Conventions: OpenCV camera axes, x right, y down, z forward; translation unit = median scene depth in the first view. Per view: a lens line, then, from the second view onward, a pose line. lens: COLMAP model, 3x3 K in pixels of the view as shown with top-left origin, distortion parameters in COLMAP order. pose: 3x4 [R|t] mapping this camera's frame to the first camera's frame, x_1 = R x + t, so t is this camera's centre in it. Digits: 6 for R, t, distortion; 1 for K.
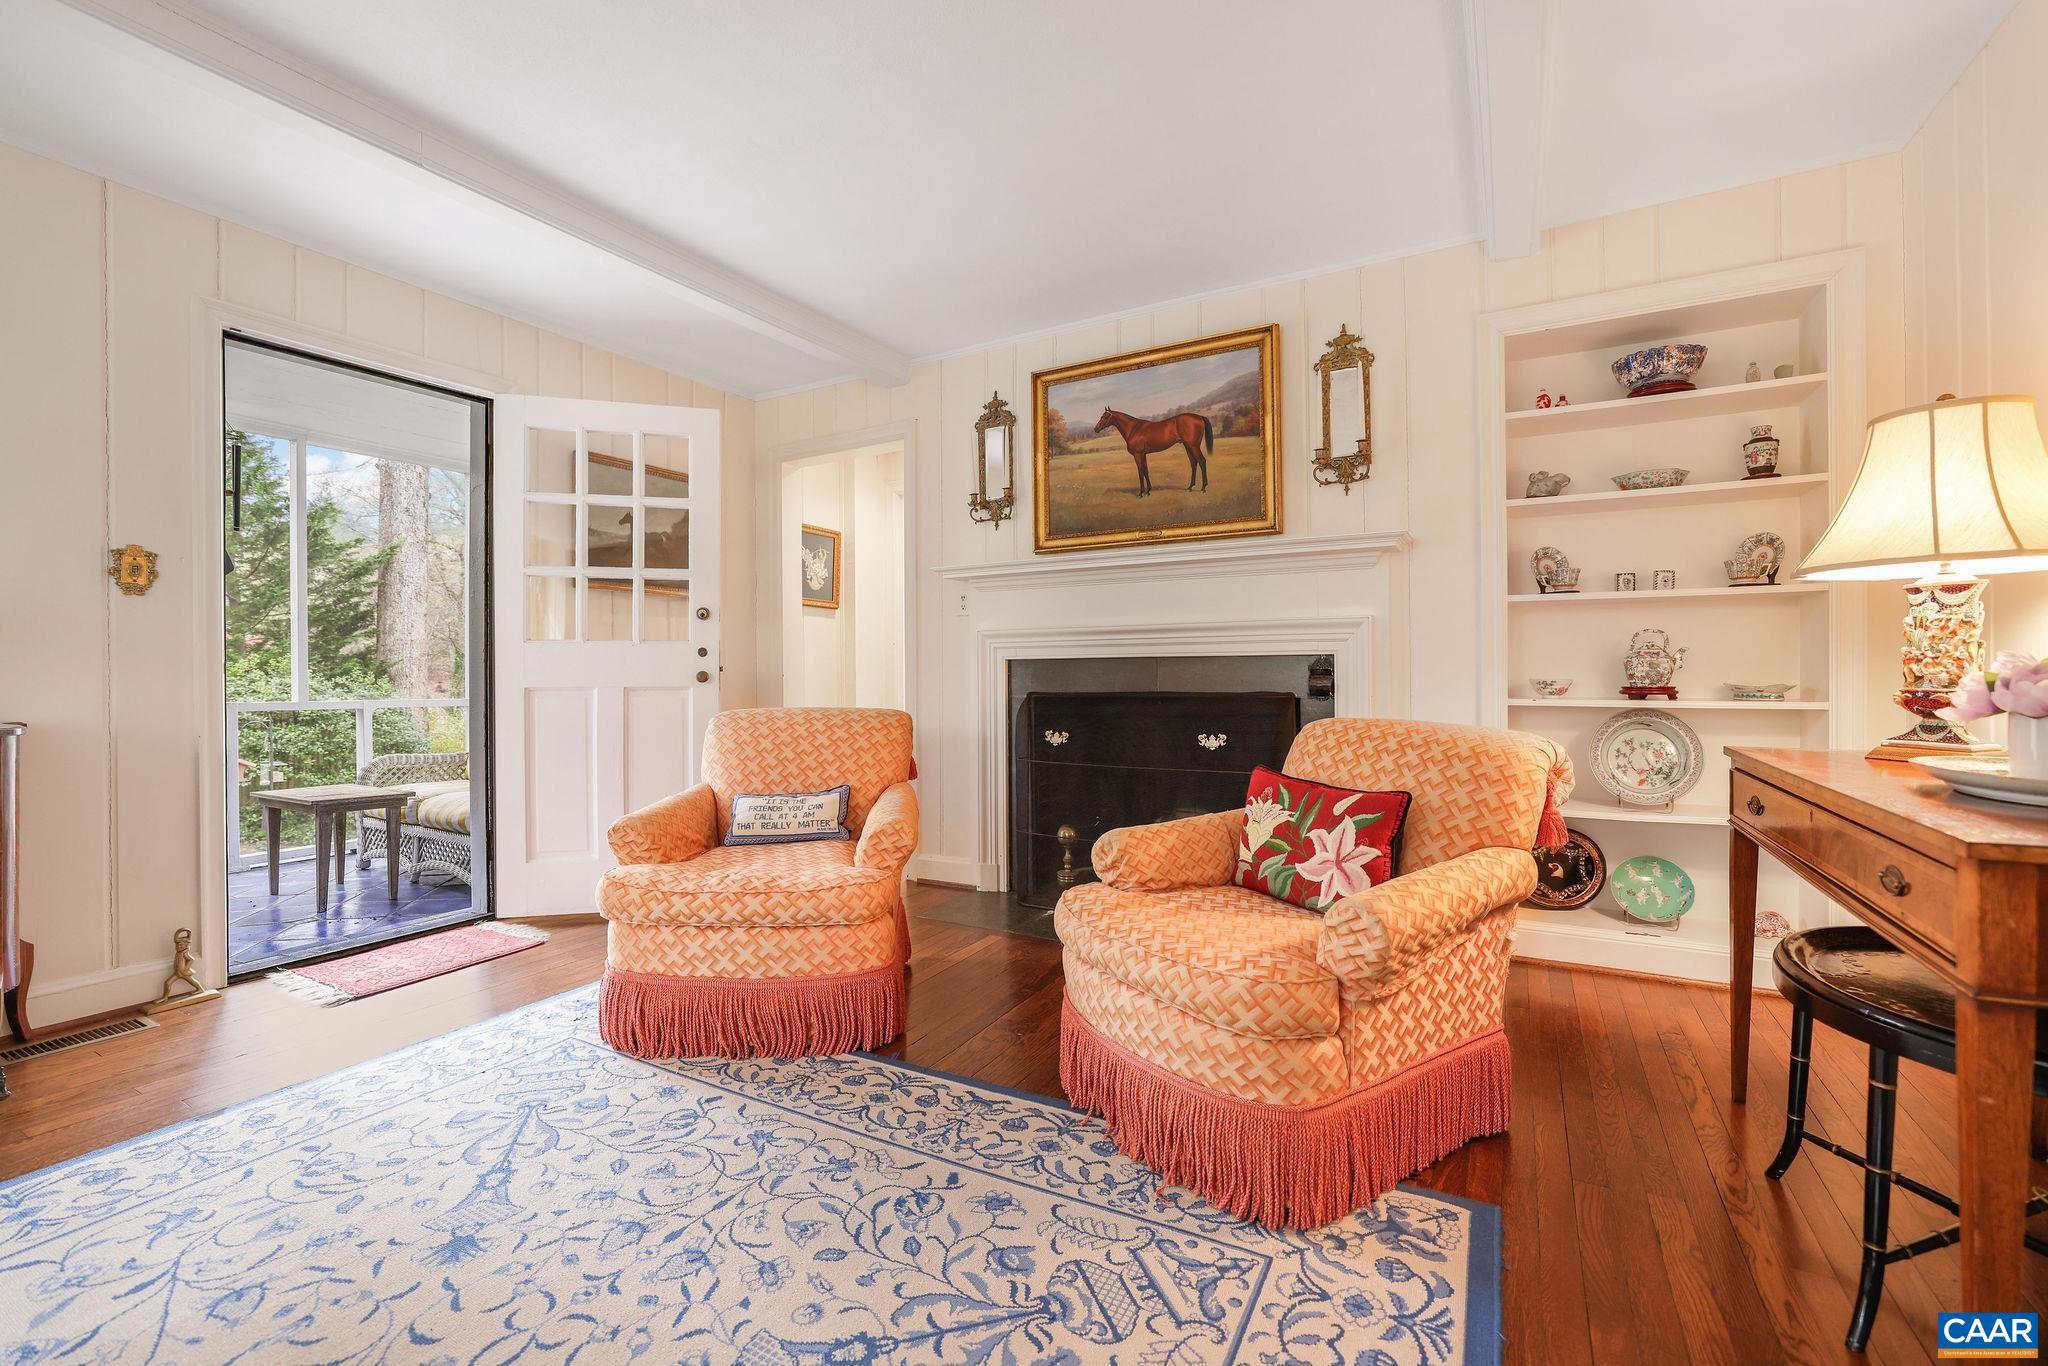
lens RADIAL K [[885.6, 0, 1007.7], [0, 885.6, 682.8], [0, 0, 1]] dist [-0.021847, 0.002067]
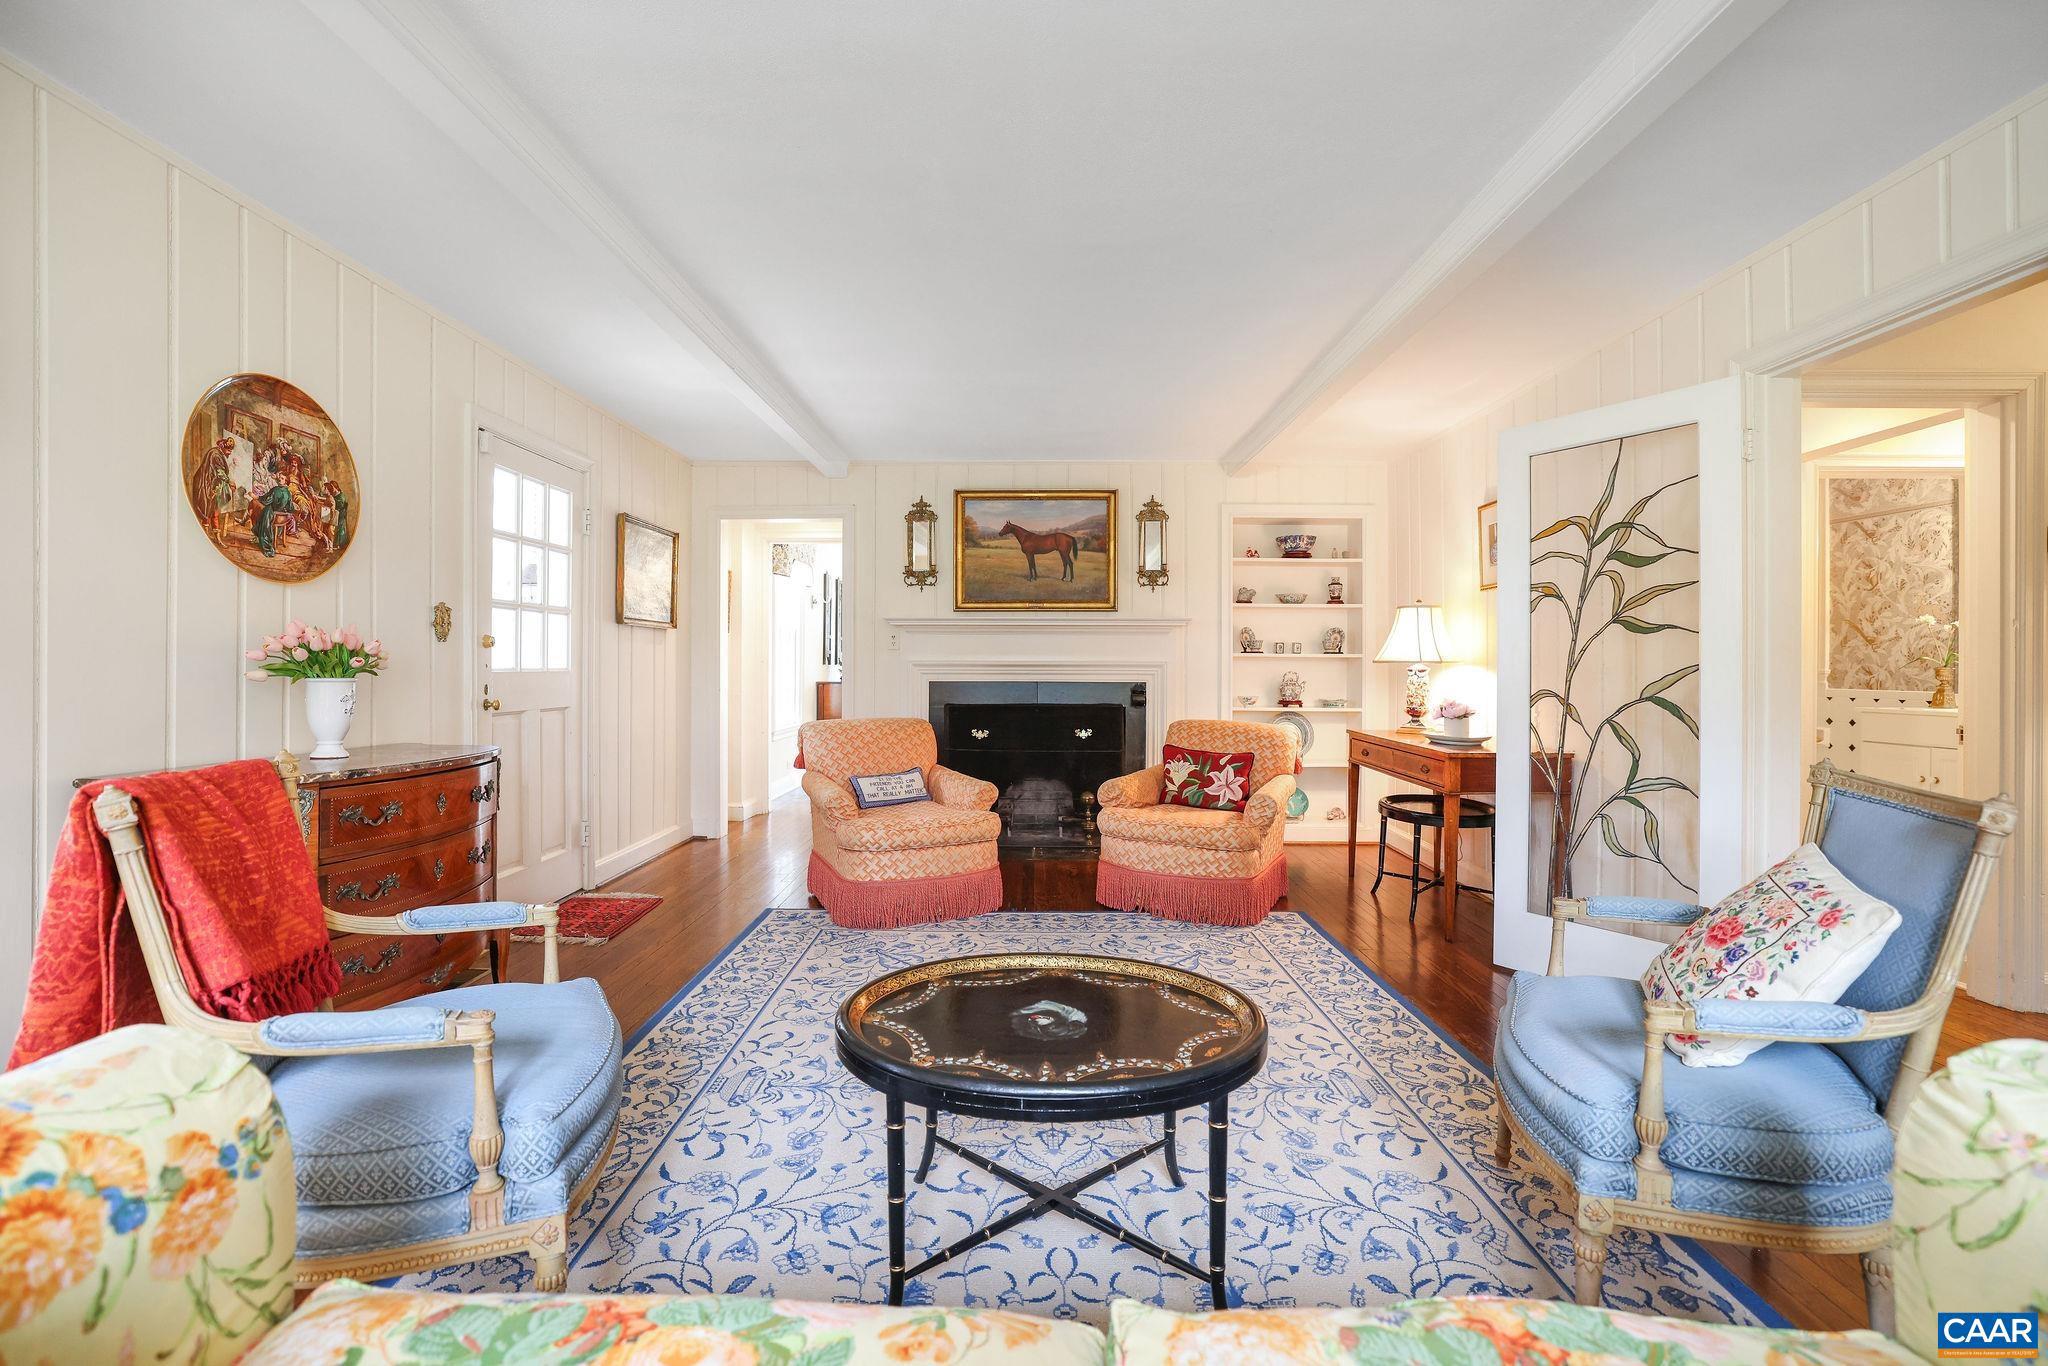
lens RADIAL K [[885.6, 0, 1036.2], [0, 885.6, 673.7], [0, 0, 1]] dist [-0.021847, 0.002067]
pose [[0.871315, 0.005542, 0.490693, -0.681037], [-0.003341, 0.999980, -0.005362, -0.039276], [-0.490713, 0.003032, 0.871316, -0.426468]]
